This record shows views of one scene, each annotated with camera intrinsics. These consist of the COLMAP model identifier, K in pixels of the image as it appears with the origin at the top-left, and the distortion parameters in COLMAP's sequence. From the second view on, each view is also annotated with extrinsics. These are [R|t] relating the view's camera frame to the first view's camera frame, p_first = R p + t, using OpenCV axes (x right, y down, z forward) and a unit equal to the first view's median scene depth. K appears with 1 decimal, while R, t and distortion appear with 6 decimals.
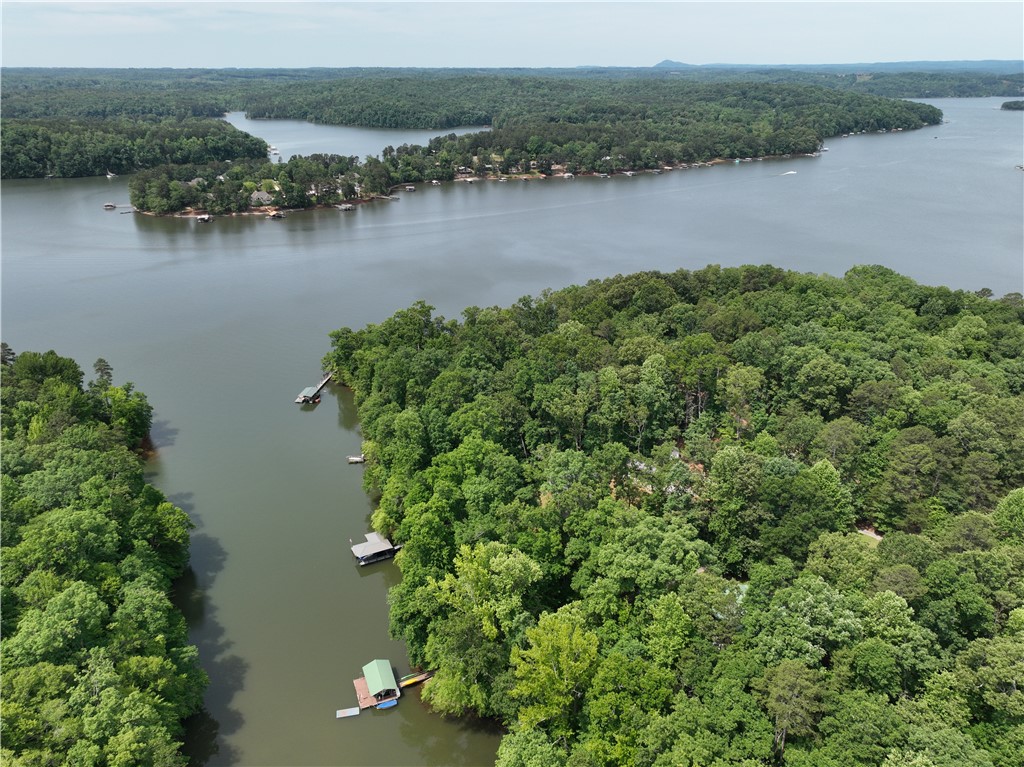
lens RADIAL K [[740.8, 0, 510.1], [0, 740.8, 380.9], [0, 0, 1]] dist [0.003634, 0.012048]
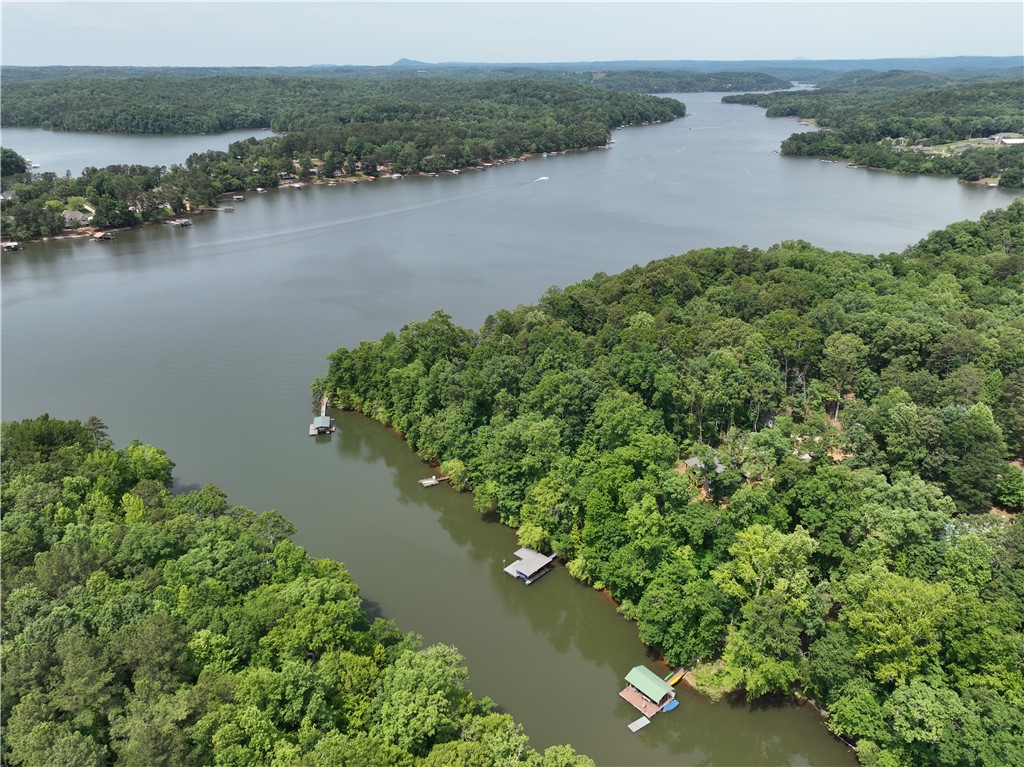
lens RADIAL K [[740.8, 0, 514.9], [0, 740.8, 383.2], [0, 0, 1]] dist [0.003634, 0.012048]
pose [[0.946305, -0.130436, 0.295793, -0.103642], [0.129197, 0.991333, 0.023820, -0.007935], [-0.296336, 0.015674, 0.954955, 0.017471]]
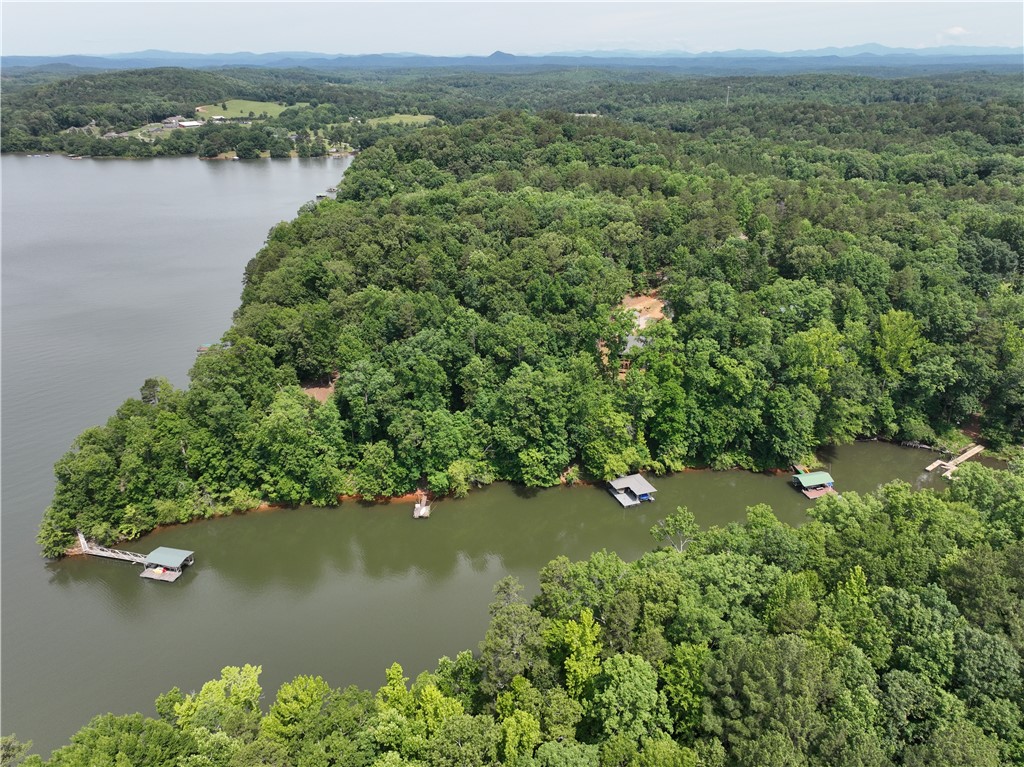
lens RADIAL K [[740.8, 0, 519.3], [0, 740.8, 387.5], [0, 0, 1]] dist [0.003634, 0.012048]
pose [[0.130289, -0.397472, 0.908318, -0.231060], [0.386579, 0.863986, 0.322622, -0.057220], [-0.913007, 0.309102, 0.266222, 0.185900]]
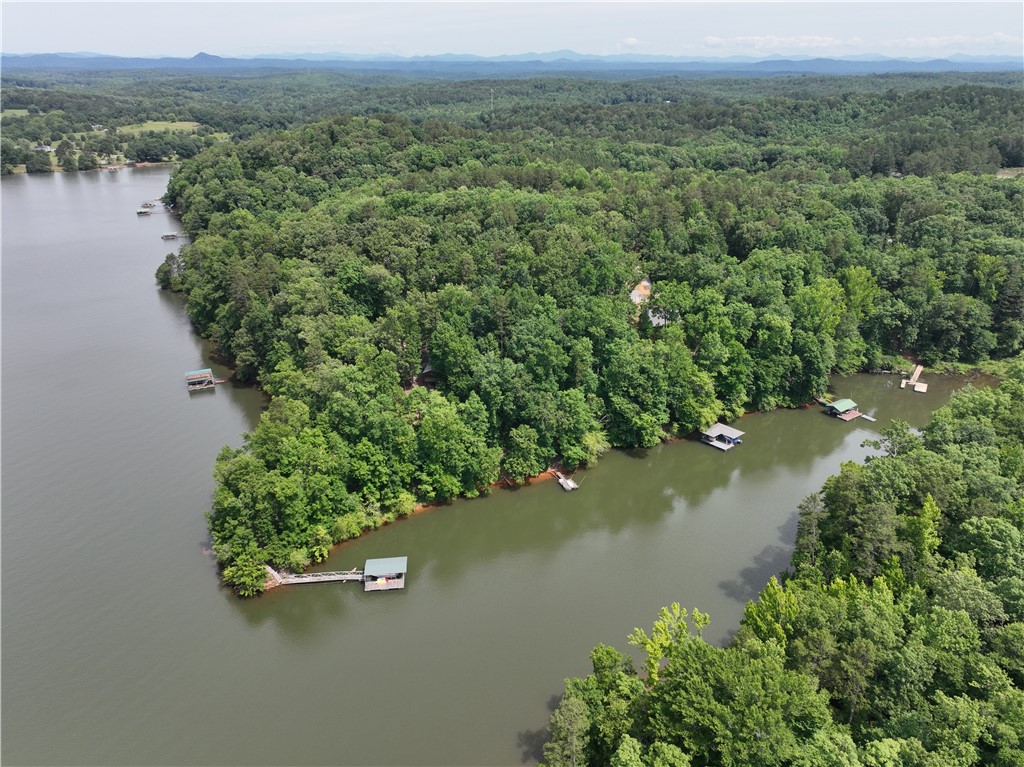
lens RADIAL K [[740.8, 0, 518.2], [0, 740.8, 385.5], [0, 0, 1]] dist [0.003634, 0.012048]
pose [[-0.219172, -0.385655, 0.896233, -0.244586], [0.377338, 0.813588, 0.442369, -0.098781], [-0.899766, 0.435138, -0.032794, 0.283484]]
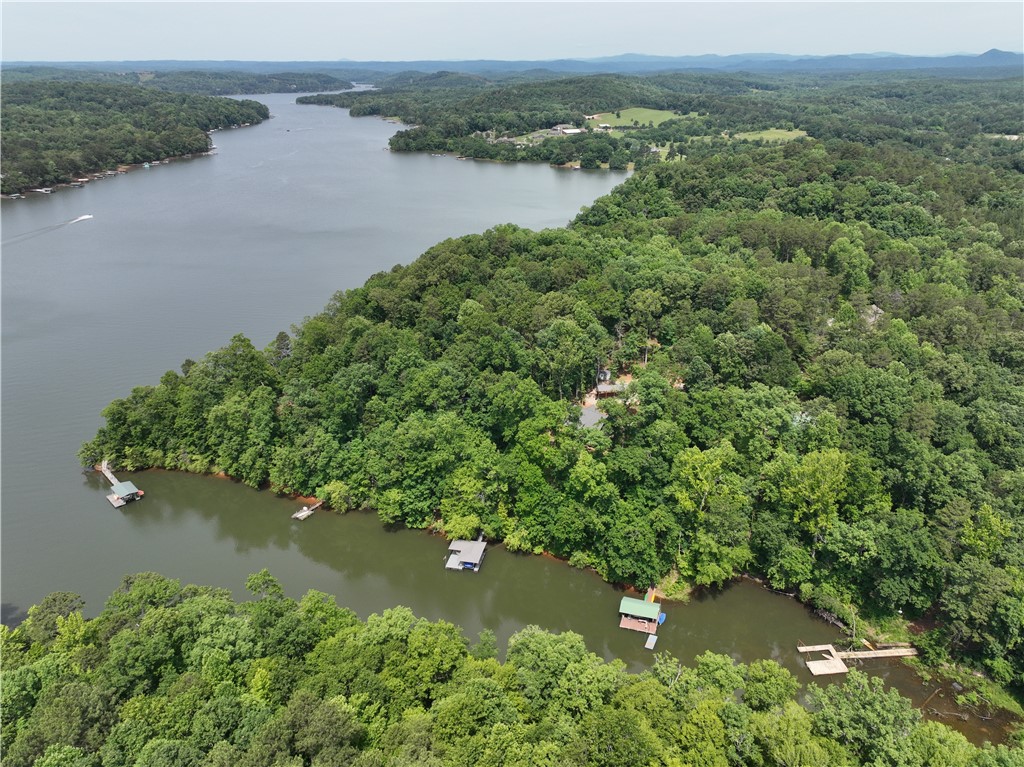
lens RADIAL K [[740.8, 0, 516.5], [0, 740.8, 389.6], [0, 0, 1]] dist [0.003634, 0.012048]
pose [[0.638828, -0.309730, 0.704248, -0.174681], [0.301724, 0.942911, 0.140999, -0.022976], [-0.707715, 0.122415, 0.695811, 0.053848]]
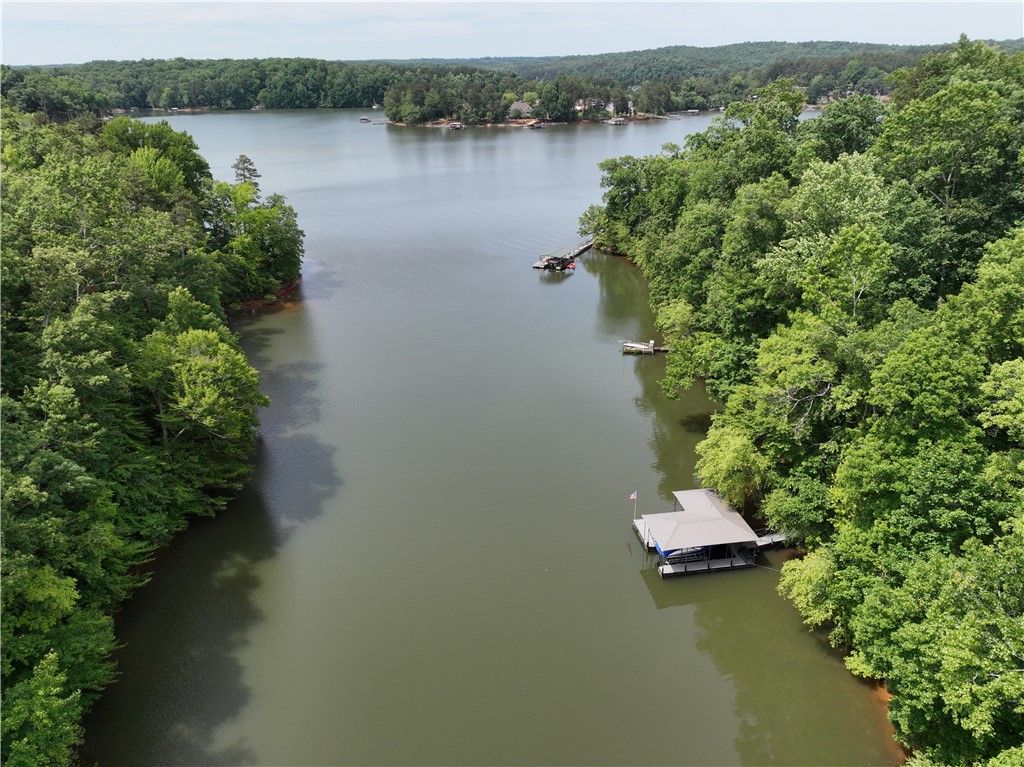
lens RADIAL K [[740.8, 0, 512.6], [0, 740.8, 375.6], [0, 0, 1]] dist [0.003634, 0.012048]
pose [[0.946263, 0.112323, -0.303264, -0.038216], [-0.111342, 0.993569, 0.020584, 0.034769], [0.303626, 0.014288, 0.952684, 0.142851]]
